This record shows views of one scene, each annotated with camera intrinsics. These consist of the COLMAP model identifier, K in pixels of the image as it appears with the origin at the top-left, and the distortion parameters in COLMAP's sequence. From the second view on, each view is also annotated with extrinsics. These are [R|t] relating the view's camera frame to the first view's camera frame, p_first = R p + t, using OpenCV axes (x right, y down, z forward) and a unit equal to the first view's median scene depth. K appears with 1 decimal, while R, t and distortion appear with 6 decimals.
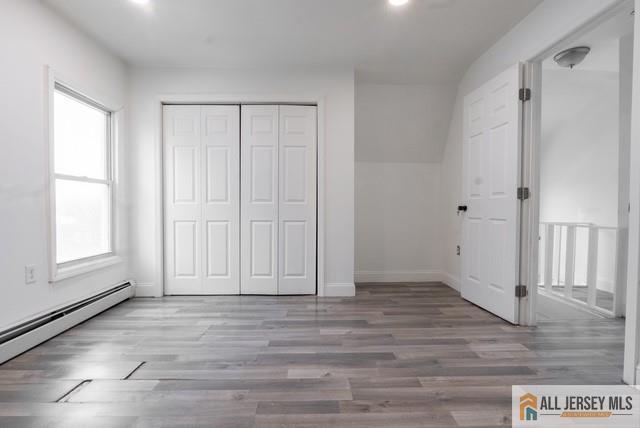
lens RADIAL K [[302.5, 0, 317.8], [0, 302.5, 216.7], [0, 0, 1]] dist [-0.006139, -0.001210]
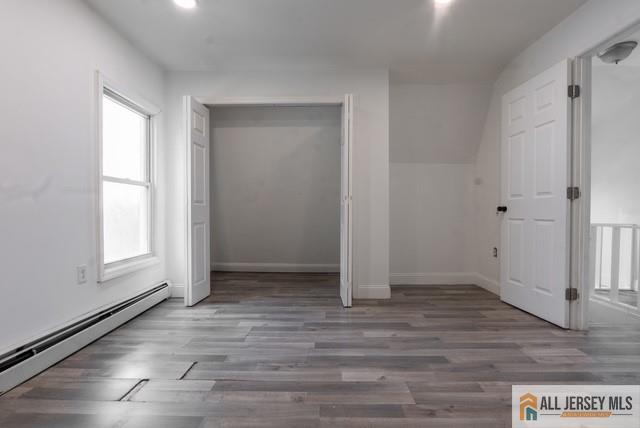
lens RADIAL K [[302.5, 0, 317.8], [0, 302.5, 216.7], [0, 0, 1]] dist [-0.006139, -0.001210]
pose [[0.999297, -0.002264, -0.037422, -0.102828], [0.001961, 0.999965, -0.008130, 0.004822], [0.037439, 0.008051, 0.999266, 0.004713]]
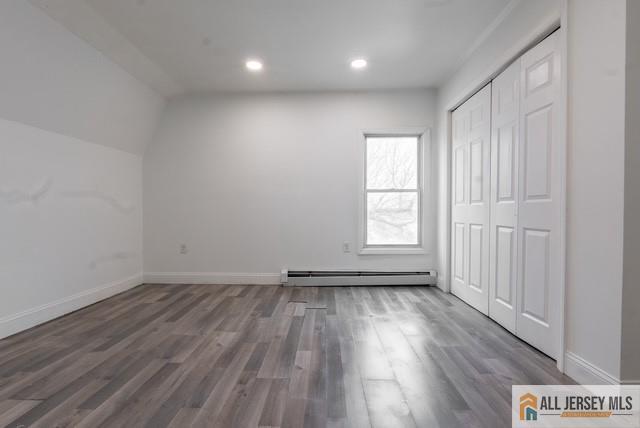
lens RADIAL K [[302.5, 0, 317.8], [0, 302.5, 216.7], [0, 0, 1]] dist [-0.006139, -0.001210]
pose [[-0.047253, 0.017139, -0.998736, 0.781235], [-0.021719, 0.999599, 0.018181, -0.019355], [0.998647, 0.022551, -0.046862, 0.802095]]
